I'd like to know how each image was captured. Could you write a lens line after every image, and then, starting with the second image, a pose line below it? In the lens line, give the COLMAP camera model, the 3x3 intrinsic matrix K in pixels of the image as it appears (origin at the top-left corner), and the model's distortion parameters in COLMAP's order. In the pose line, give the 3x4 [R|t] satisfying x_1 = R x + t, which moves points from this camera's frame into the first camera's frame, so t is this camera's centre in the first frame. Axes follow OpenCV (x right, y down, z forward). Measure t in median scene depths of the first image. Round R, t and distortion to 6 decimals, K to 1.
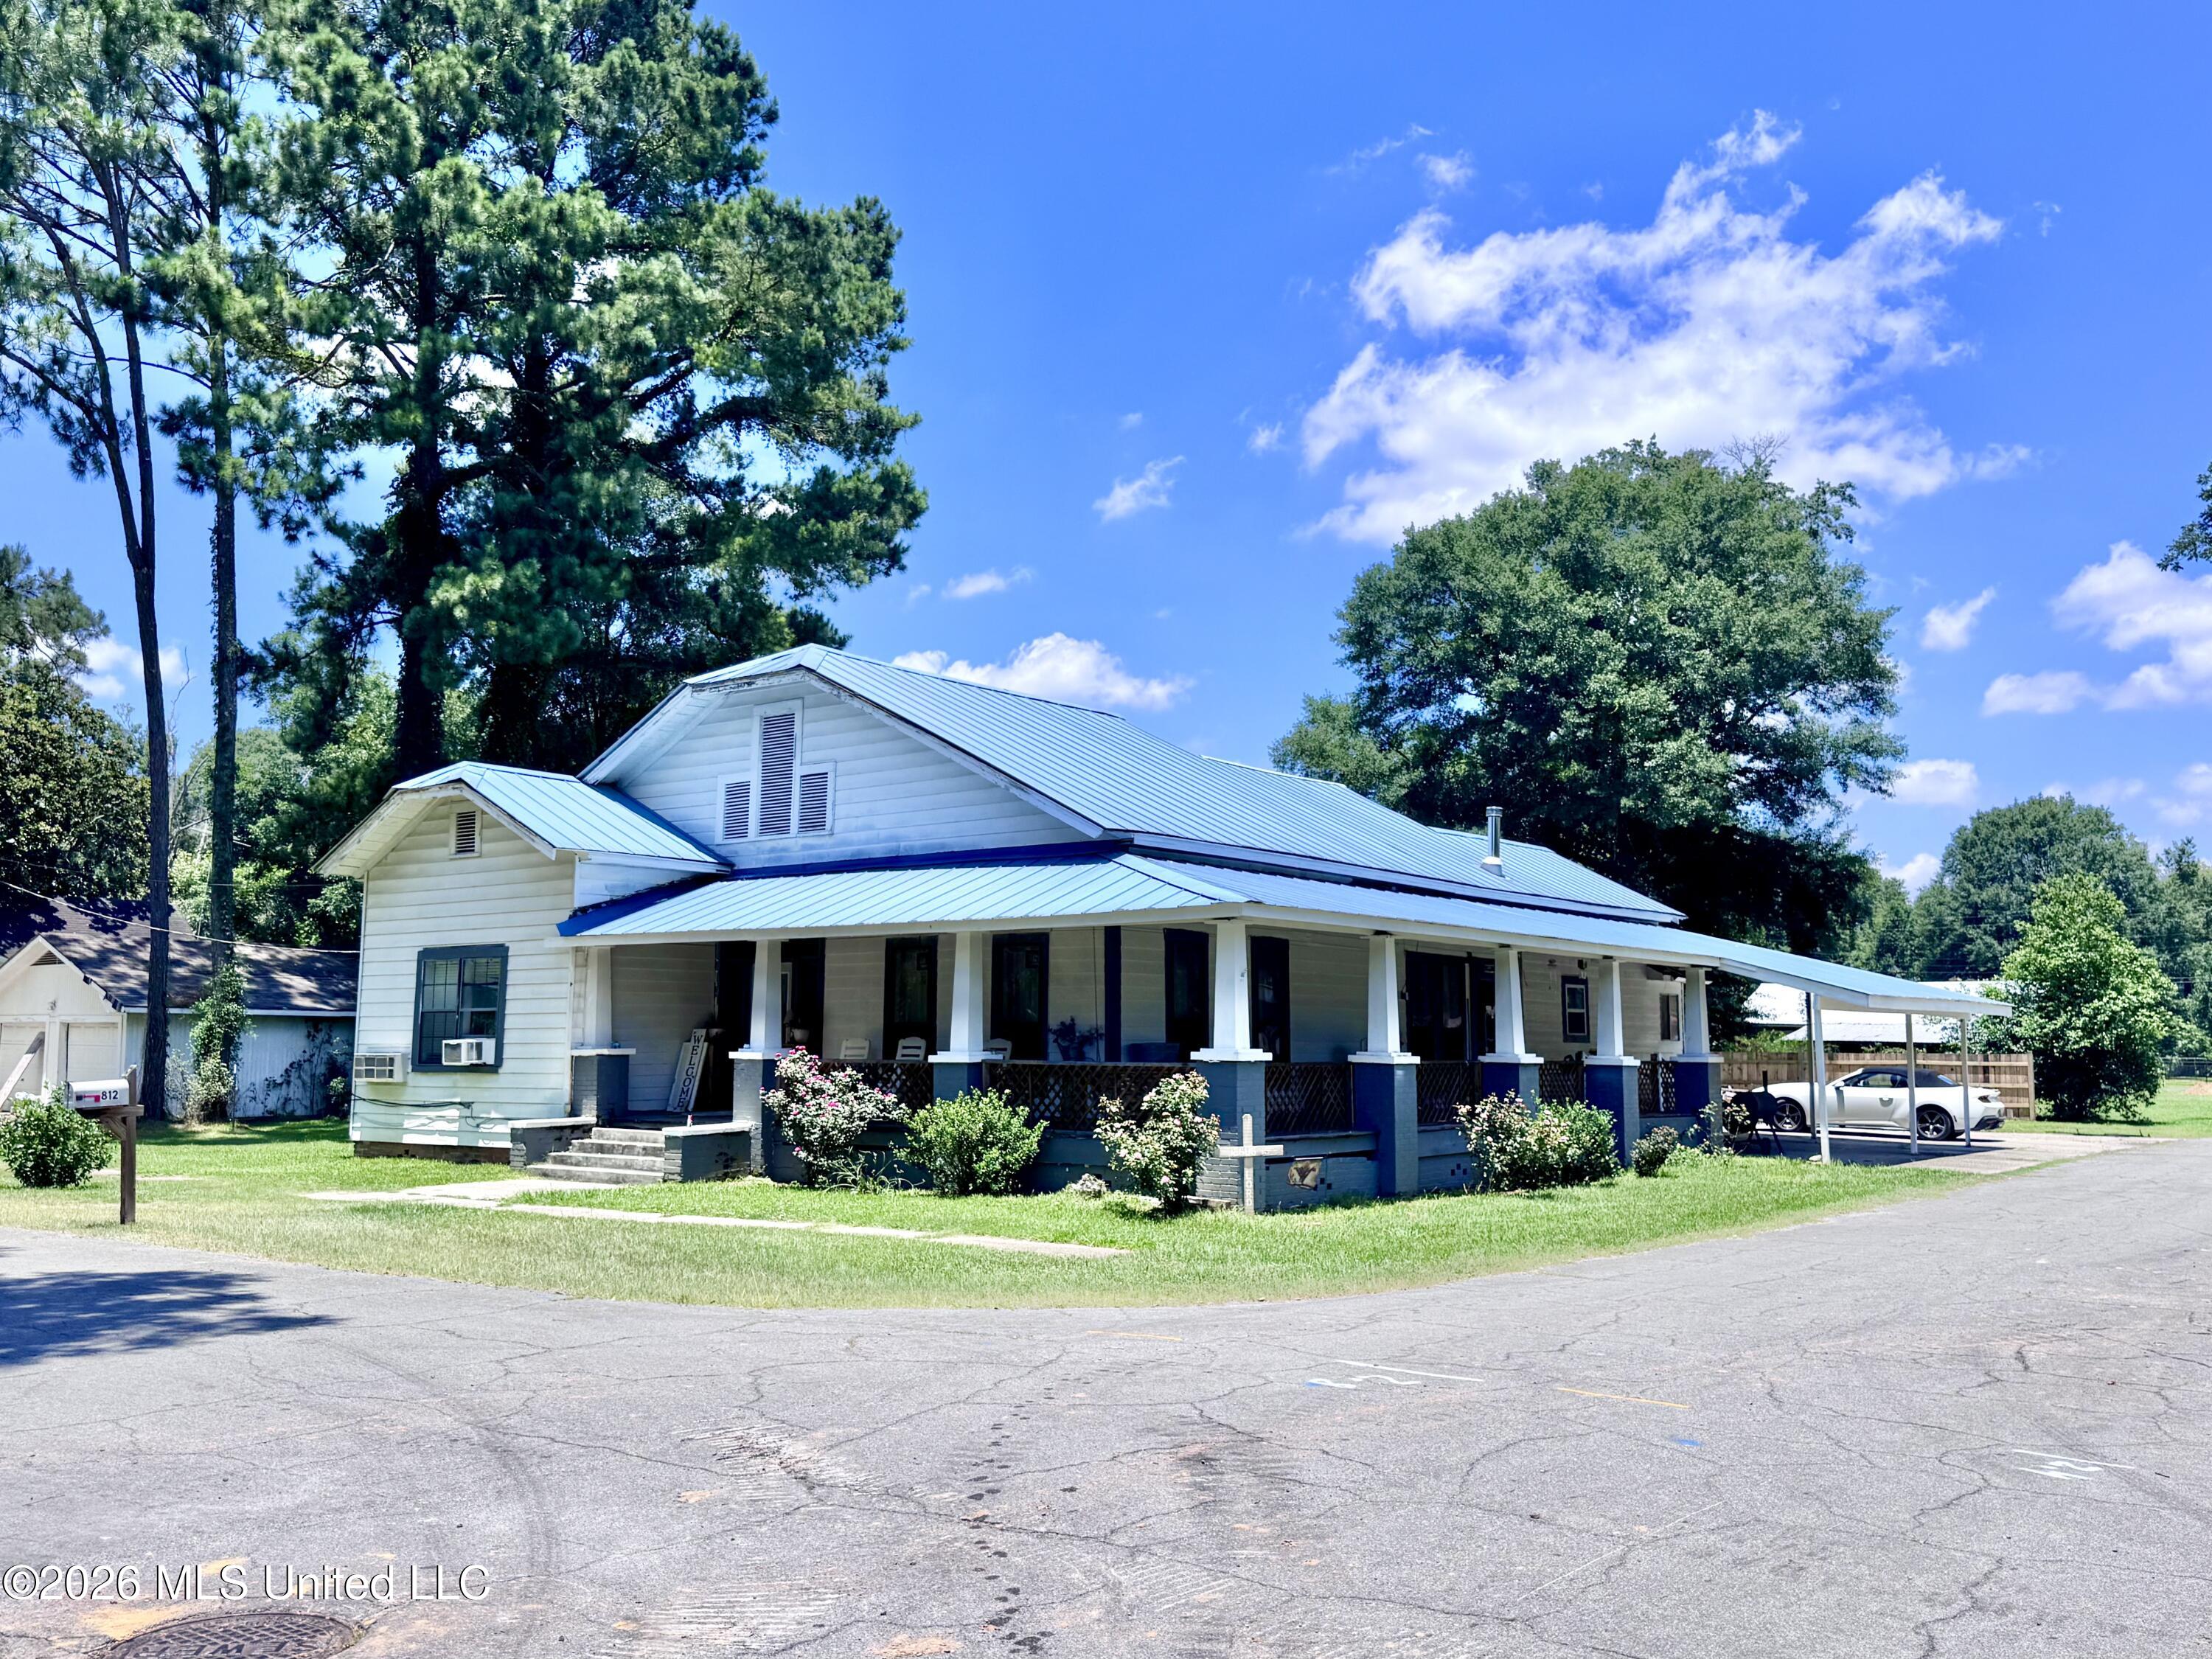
lens RADIAL K [[1898.3, 0, 1106.0], [0, 1898.3, 829.5], [0, 0, 1]] dist [0.005208, -0.005323]
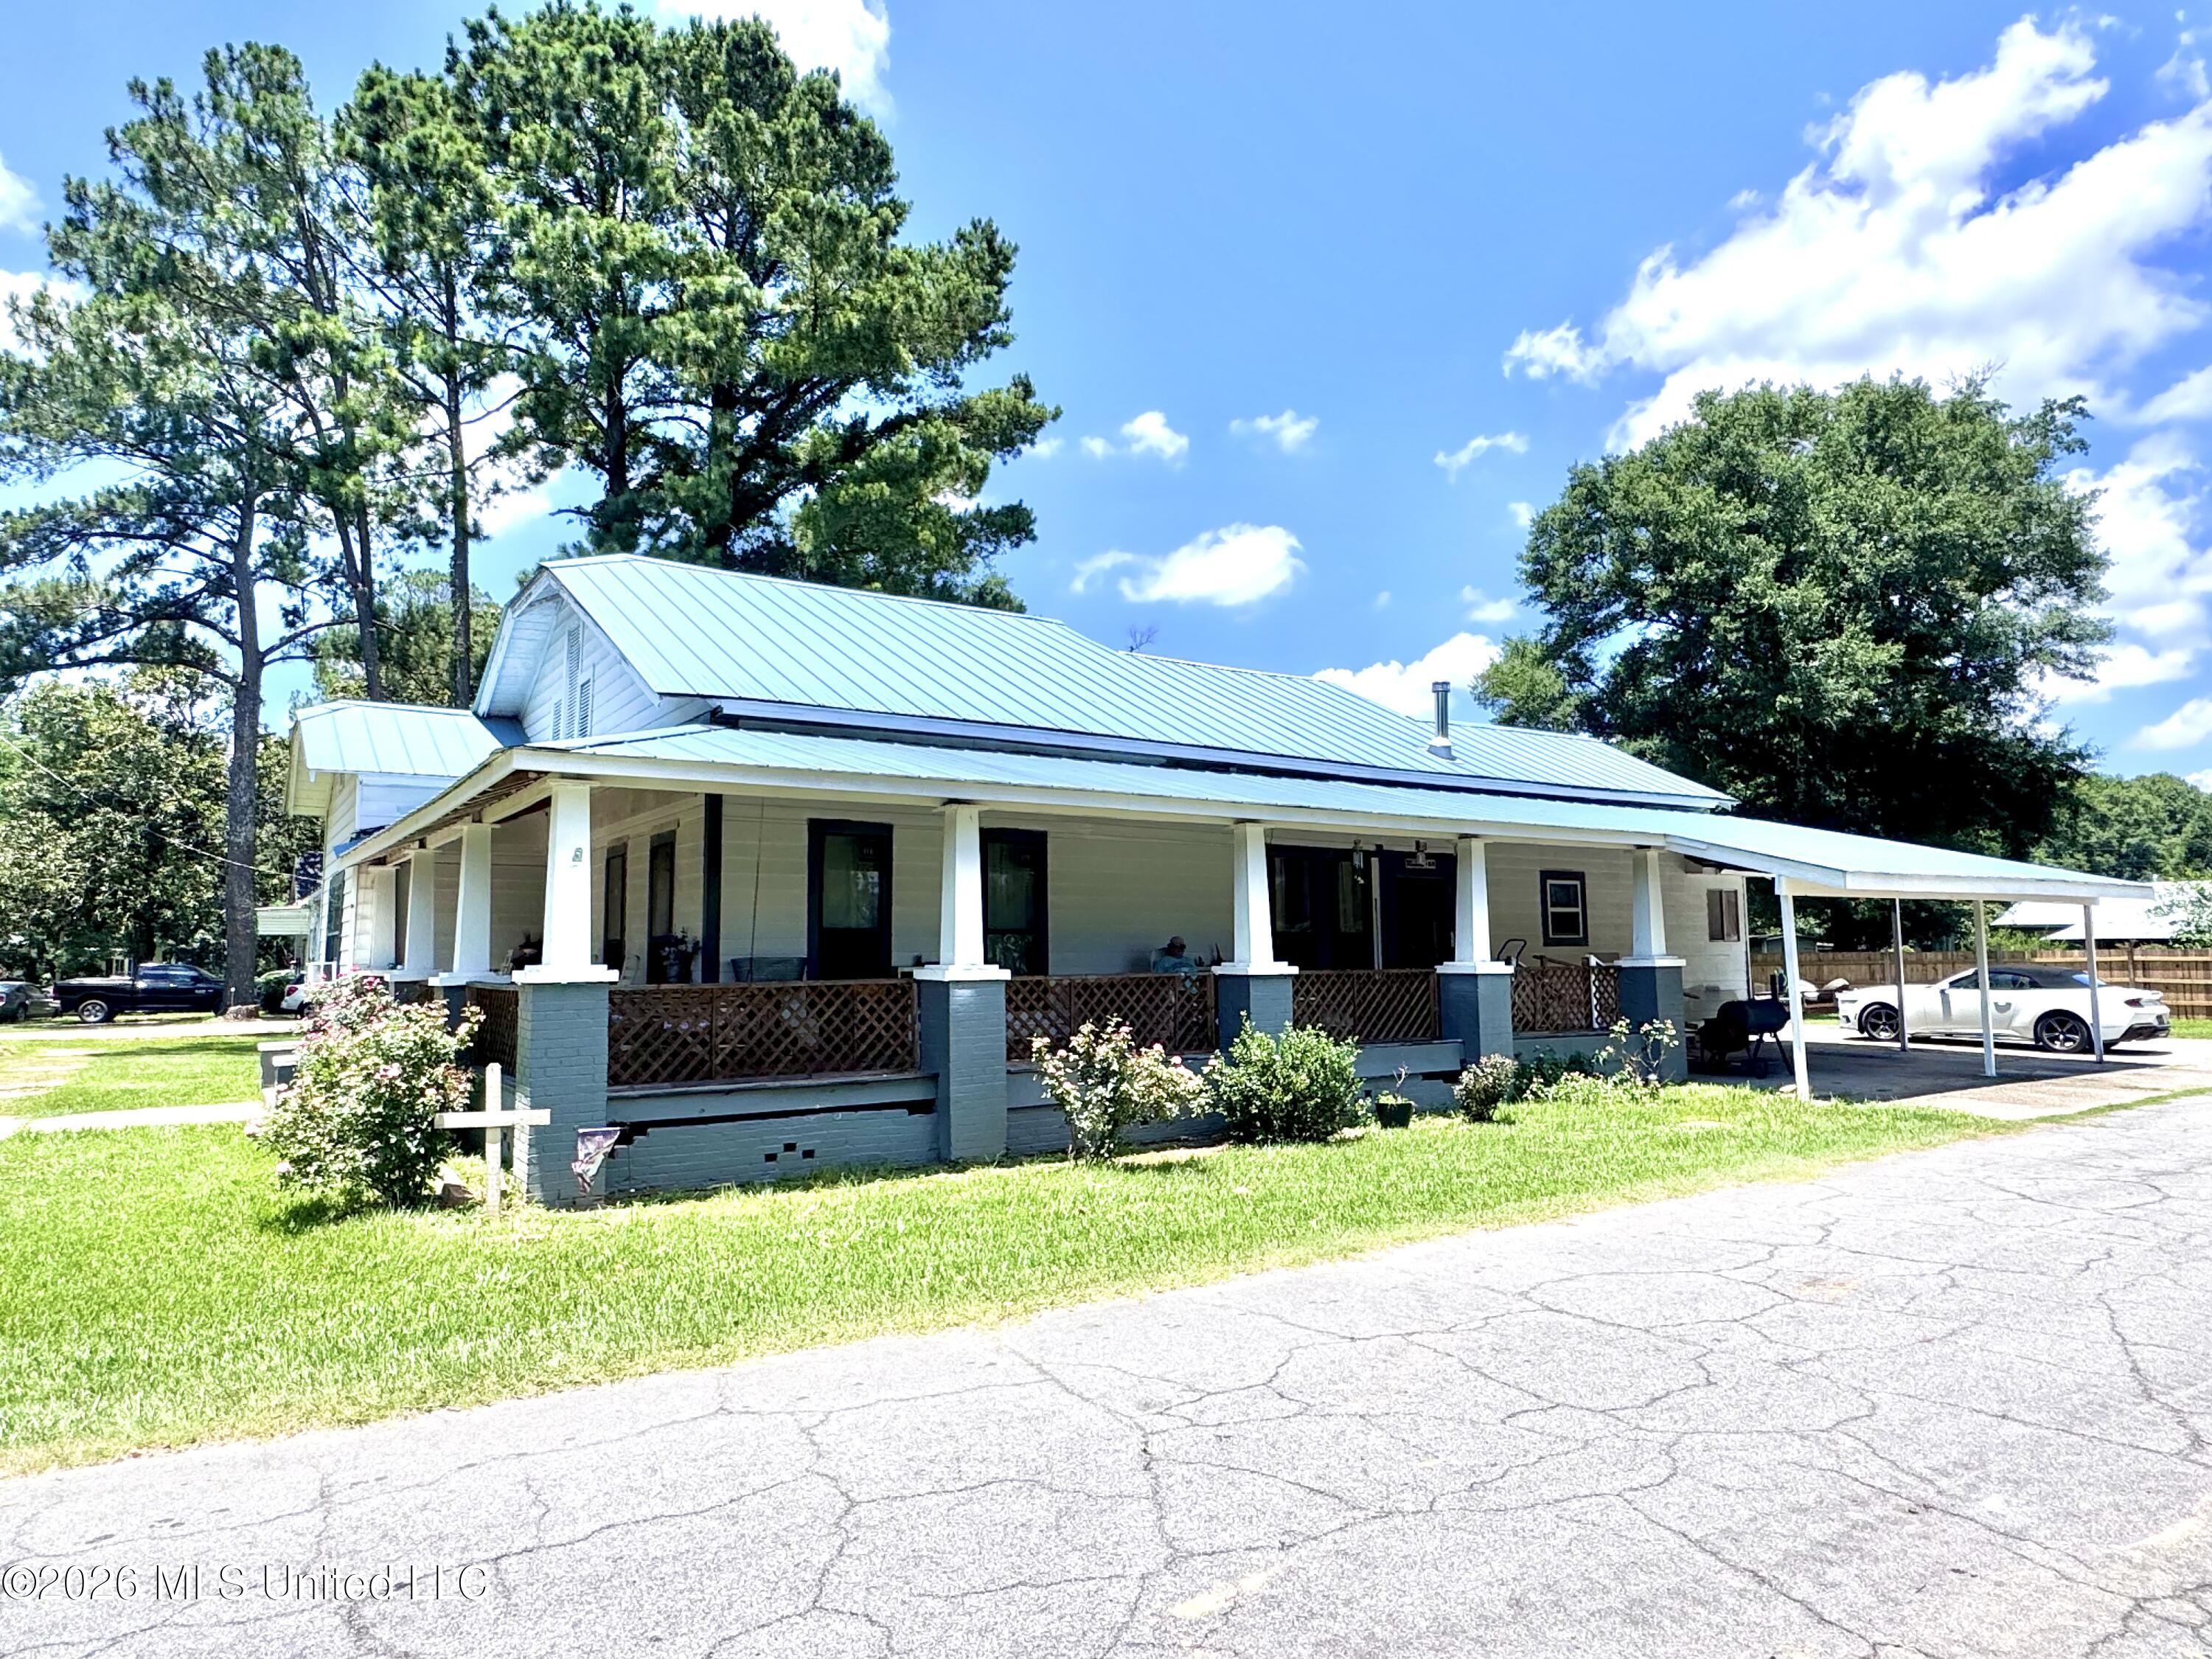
lens RADIAL K [[1349.2, 0, 1106.0], [0, 1349.2, 829.5], [0, 0, 1]] dist [-0.105988, 0.054429]
pose [[0.941598, -0.049198, -0.333126, 0.262189], [0.053662, 0.998550, 0.004207, 0.046046], [0.332436, -0.021838, 0.942873, 0.369306]]
